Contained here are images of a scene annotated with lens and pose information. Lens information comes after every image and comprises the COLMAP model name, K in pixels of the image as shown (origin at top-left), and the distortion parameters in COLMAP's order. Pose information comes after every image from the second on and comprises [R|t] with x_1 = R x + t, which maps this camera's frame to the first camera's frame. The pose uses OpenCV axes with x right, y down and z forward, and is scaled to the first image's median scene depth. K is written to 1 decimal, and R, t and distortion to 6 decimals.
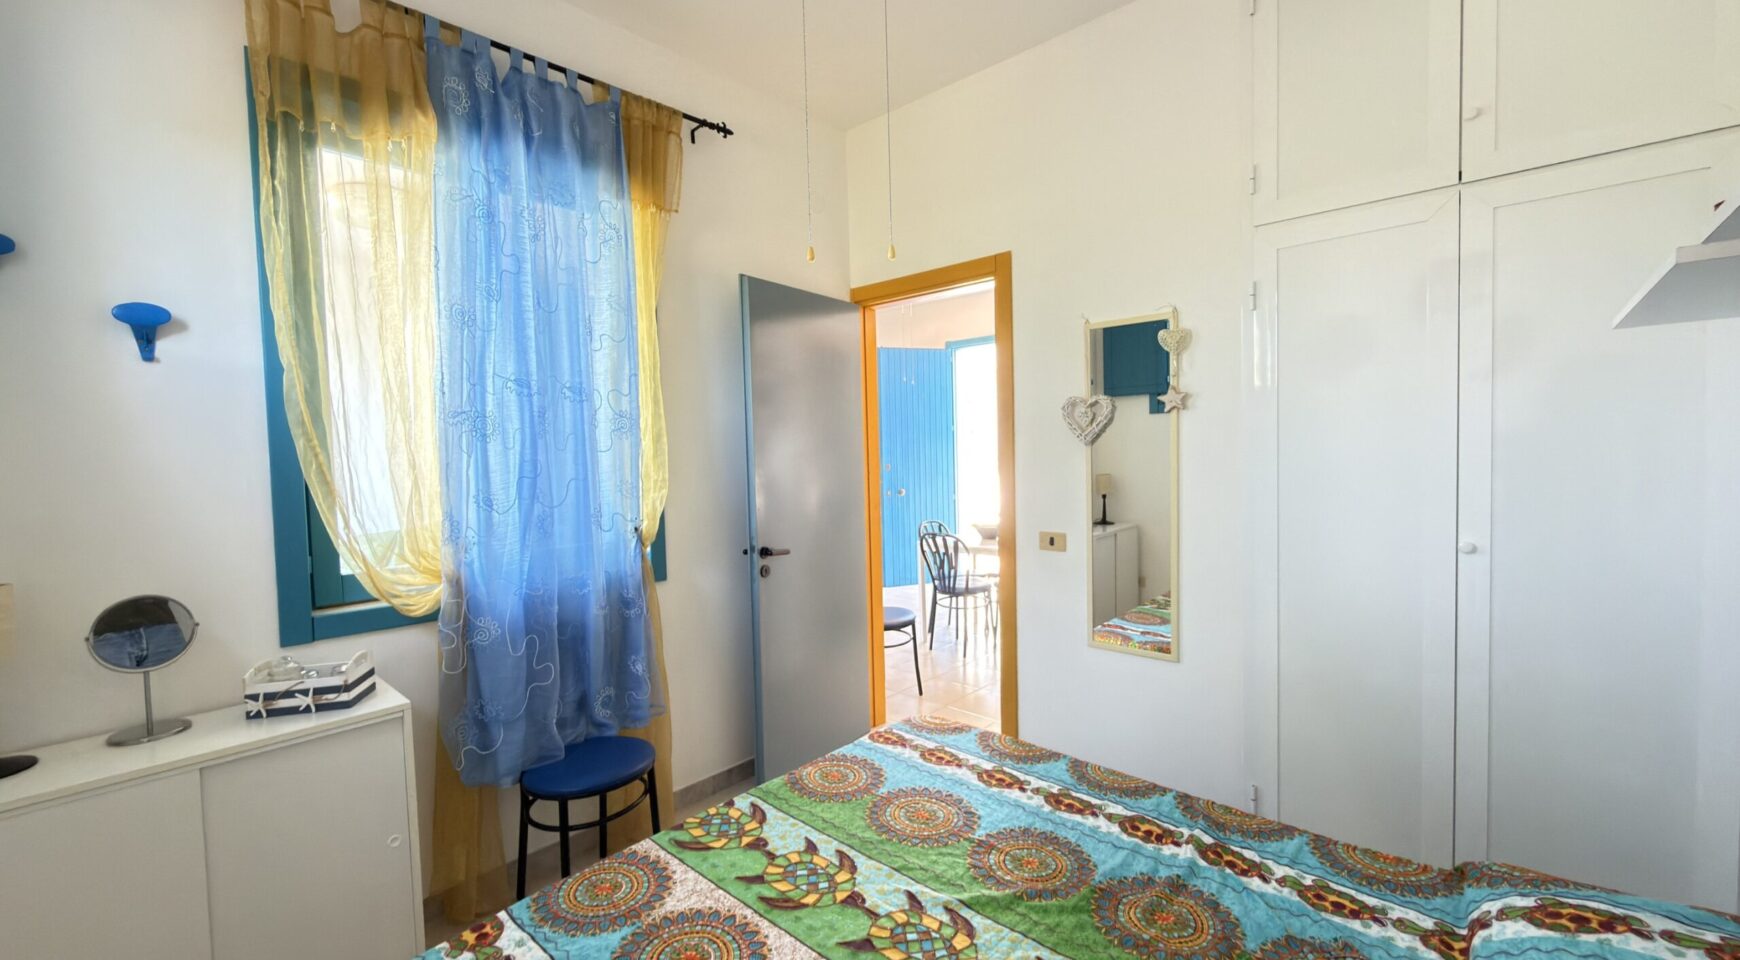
lens RADIAL K [[692.9, 0, 872.0], [0, 692.9, 486.0], [0, 0, 1]] dist [-0.000034, -0.000023]
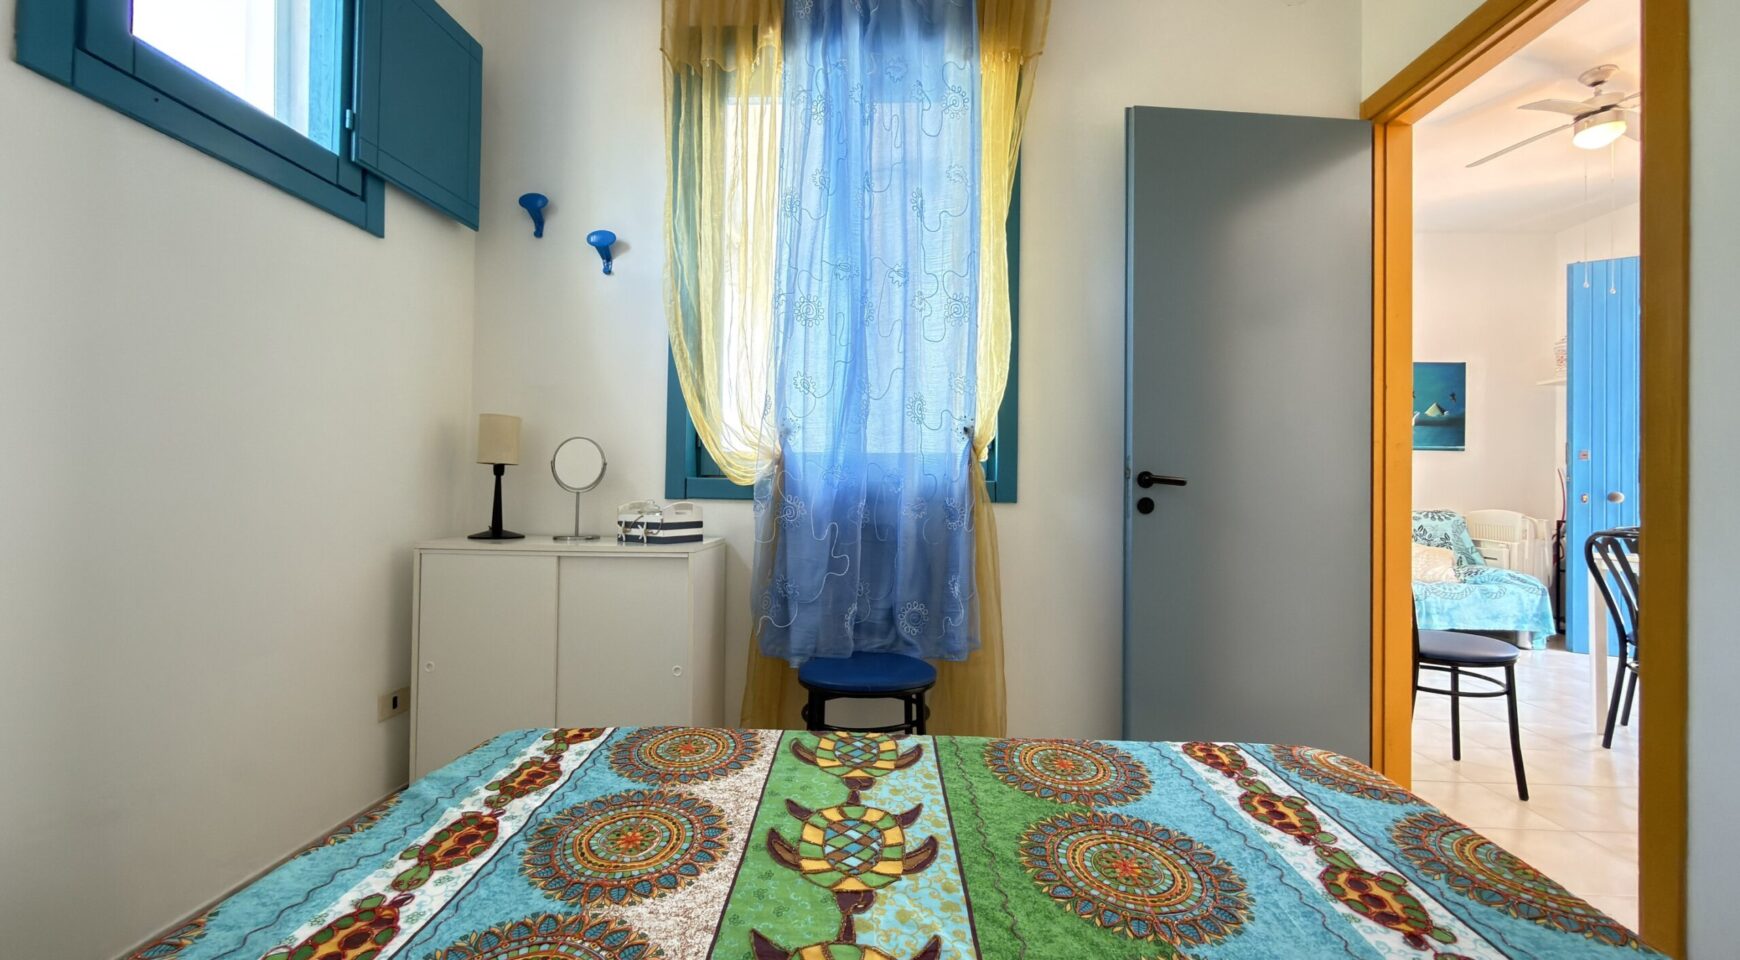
lens RADIAL K [[692.9, 0, 866.6], [0, 692.9, 474.3], [0, 0, 1]] dist [-0.000034, -0.000023]
pose [[0.637034, 0.021146, -0.770545, 0.327051], [-0.067822, 0.997284, -0.028703, 0.198736], [0.767846, 0.070545, 0.636738, 0.473902]]
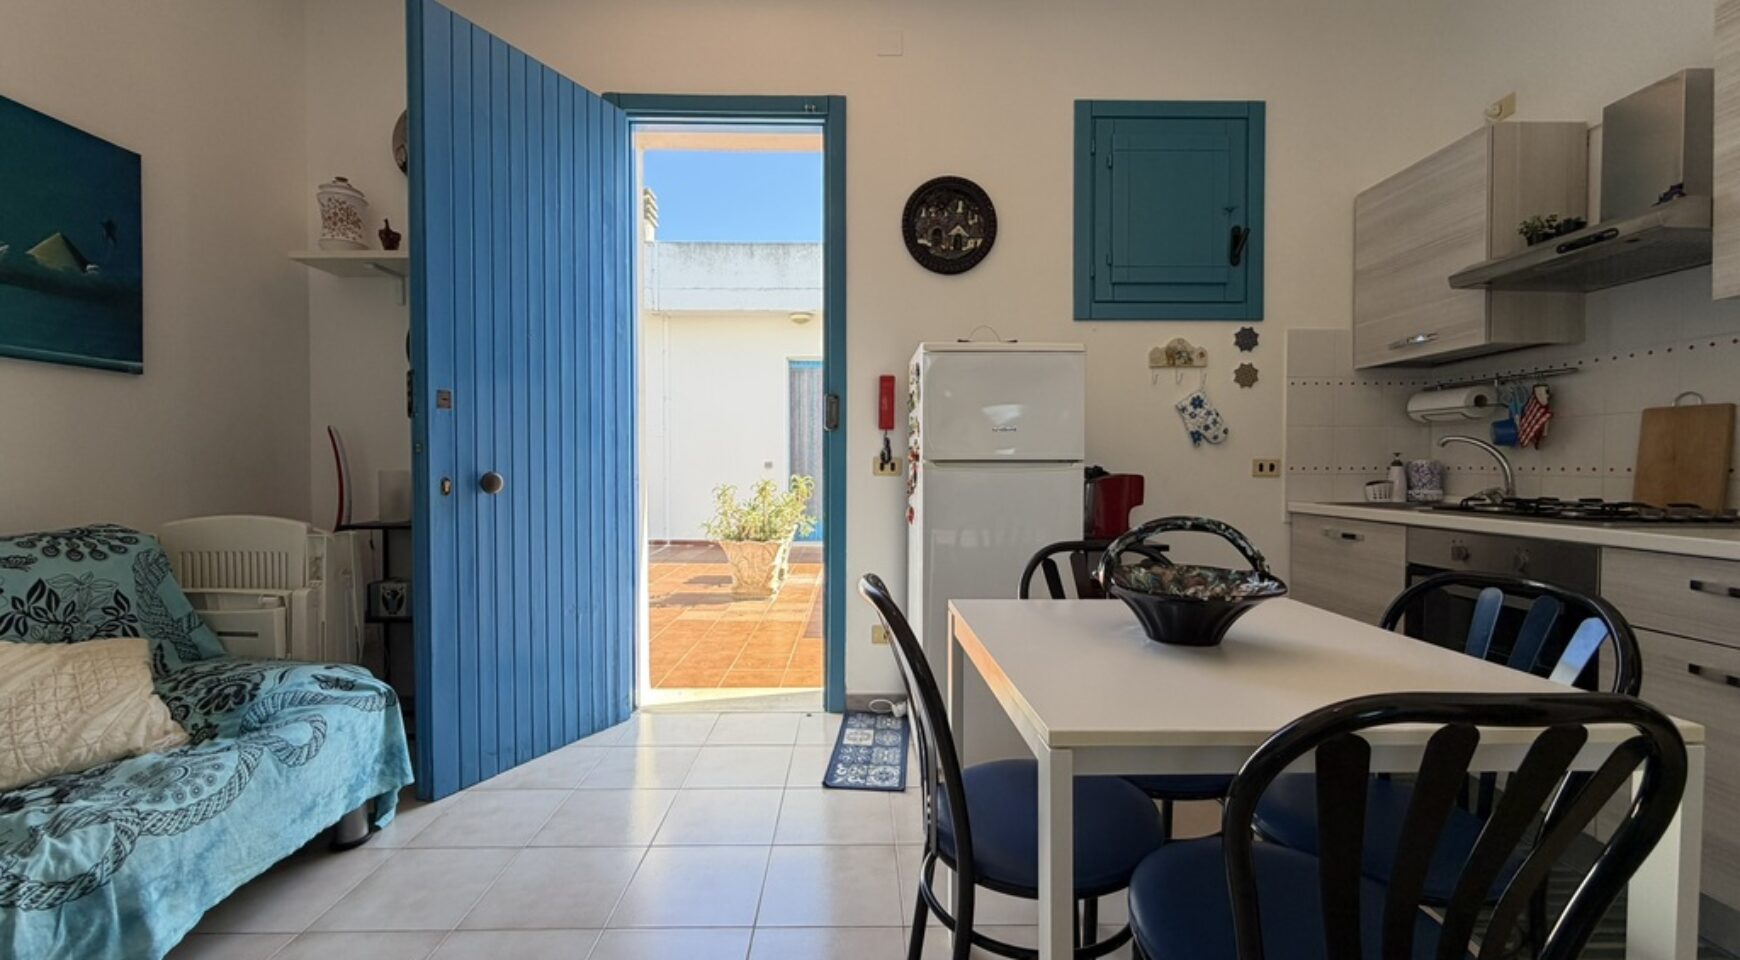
lens RADIAL K [[692.9, 0, 864.9], [0, 692.9, 480.3], [0, 0, 1]] dist [-0.000034, -0.000023]
pose [[0.731431, 0.010258, 0.681838, -0.440727], [0.015464, 0.999380, -0.031624, 0.037206], [-0.681740, 0.033675, 0.730819, 3.382905]]
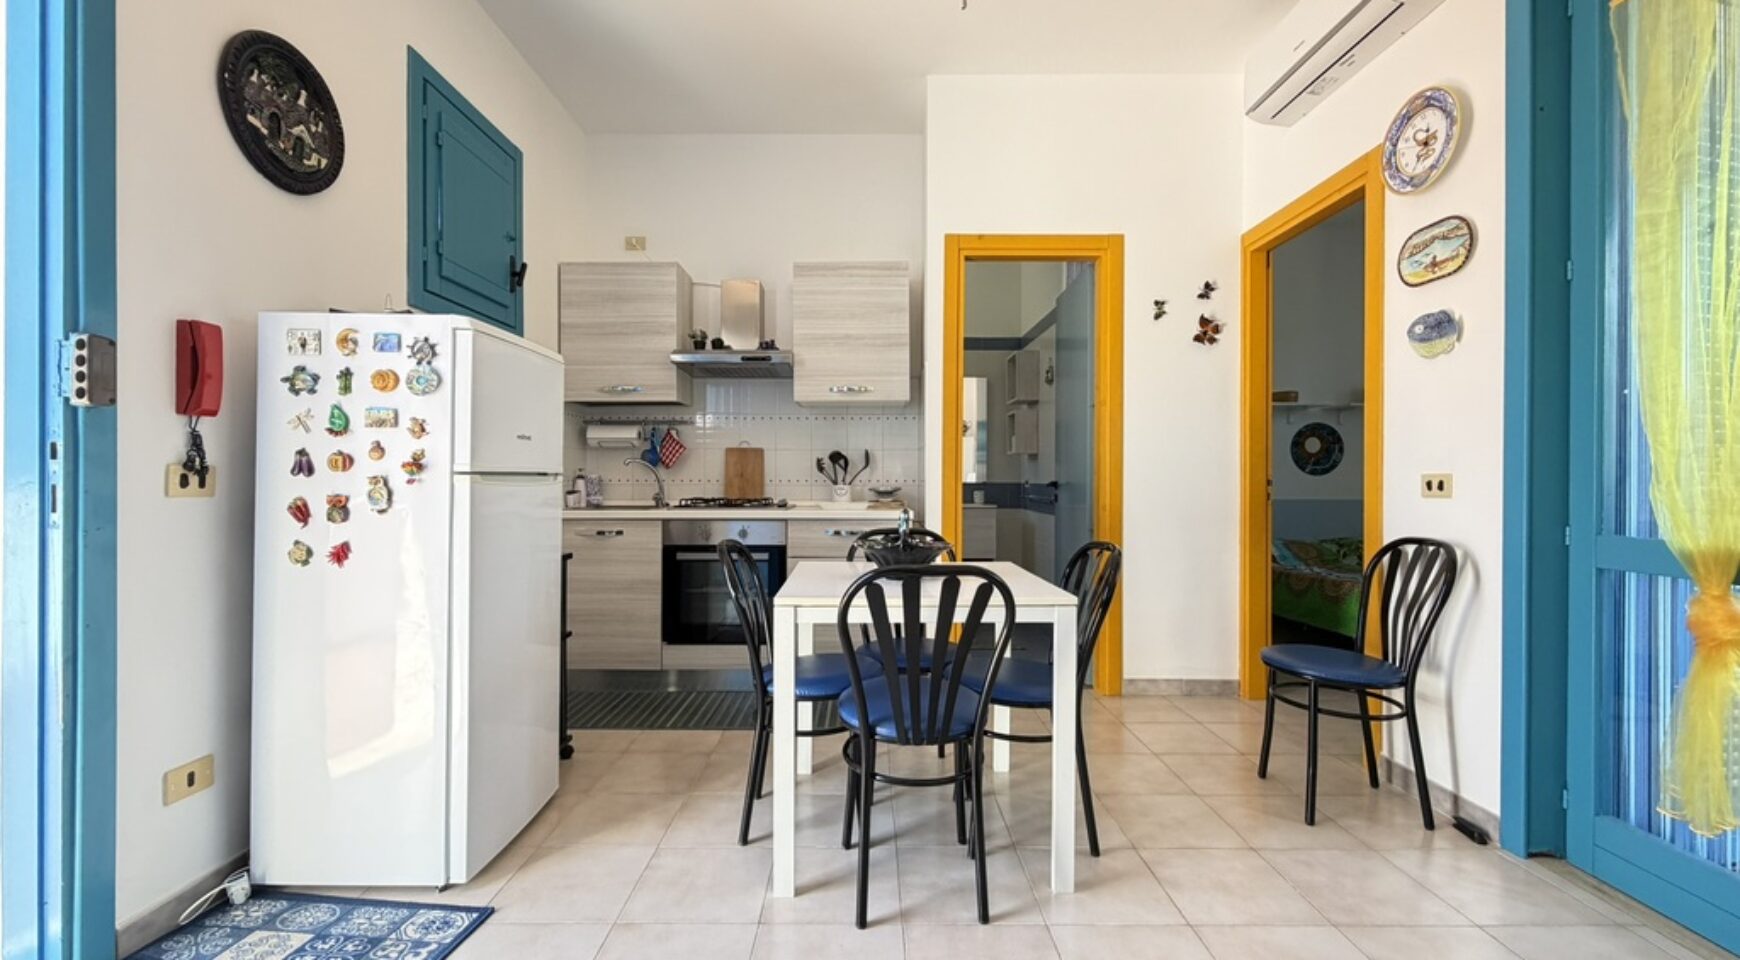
lens RADIAL K [[692.9, 0, 868.8], [0, 692.9, 479.9], [0, 0, 1]] dist [-0.000034, -0.000023]
pose [[-0.675505, 0.023725, 0.736974, -0.635435], [0.053407, 0.998431, 0.016810, -0.032553], [-0.735419, 0.050715, -0.675712, 4.896636]]
